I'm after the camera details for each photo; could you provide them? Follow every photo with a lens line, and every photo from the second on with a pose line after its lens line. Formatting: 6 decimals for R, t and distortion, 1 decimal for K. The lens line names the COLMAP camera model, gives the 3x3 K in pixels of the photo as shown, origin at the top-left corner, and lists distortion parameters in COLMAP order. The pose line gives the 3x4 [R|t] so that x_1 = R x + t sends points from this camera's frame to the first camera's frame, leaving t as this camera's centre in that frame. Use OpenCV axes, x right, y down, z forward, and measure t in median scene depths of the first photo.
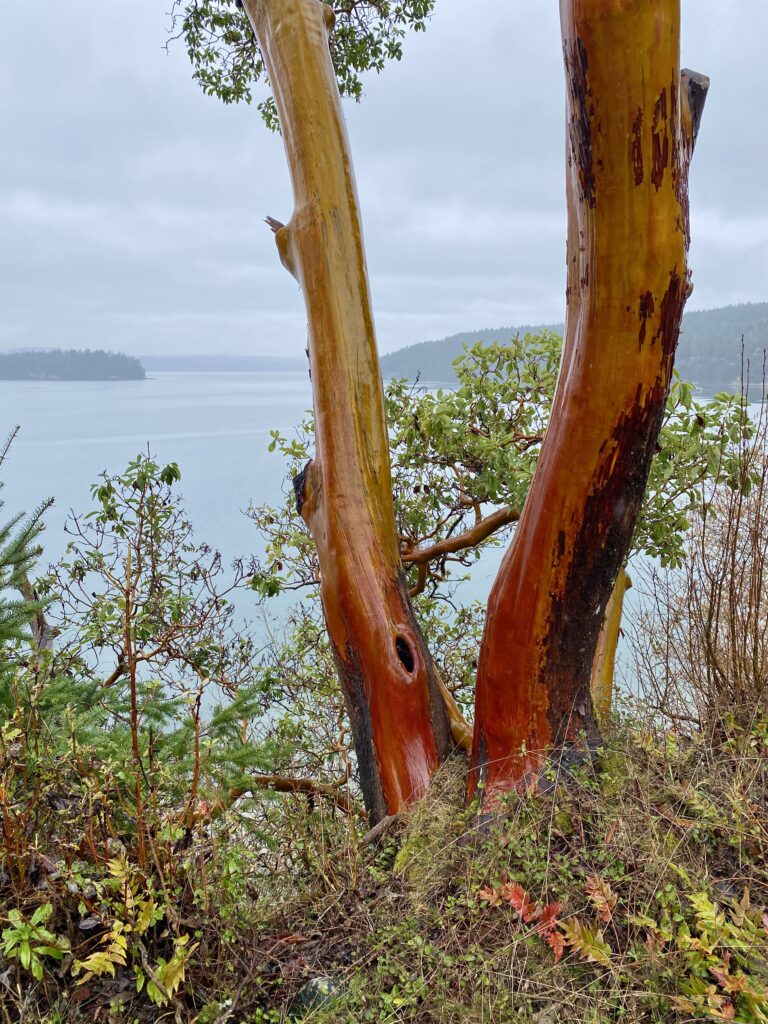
lens RADIAL K [[825.4, 0, 384.0], [0, 825.4, 512.0], [0, 0, 1]] dist [0.085375, -0.199568]
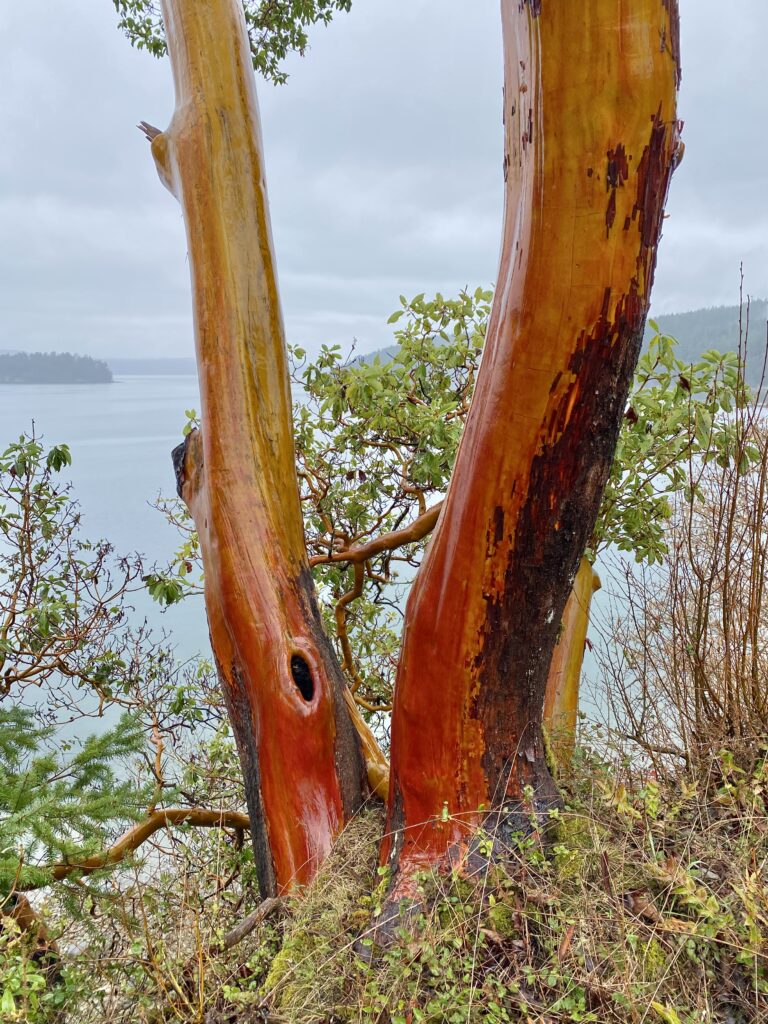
lens RADIAL K [[788.0, 0, 387.1], [0, 788.0, 524.9], [0, 0, 1]] dist [0.057449, -0.078104]
pose [[0.999818, -0.002581, 0.018921, 0.087205], [0.002531, 0.999993, 0.002632, 0.030337], [-0.018927, -0.002584, 0.999818, 0.268709]]
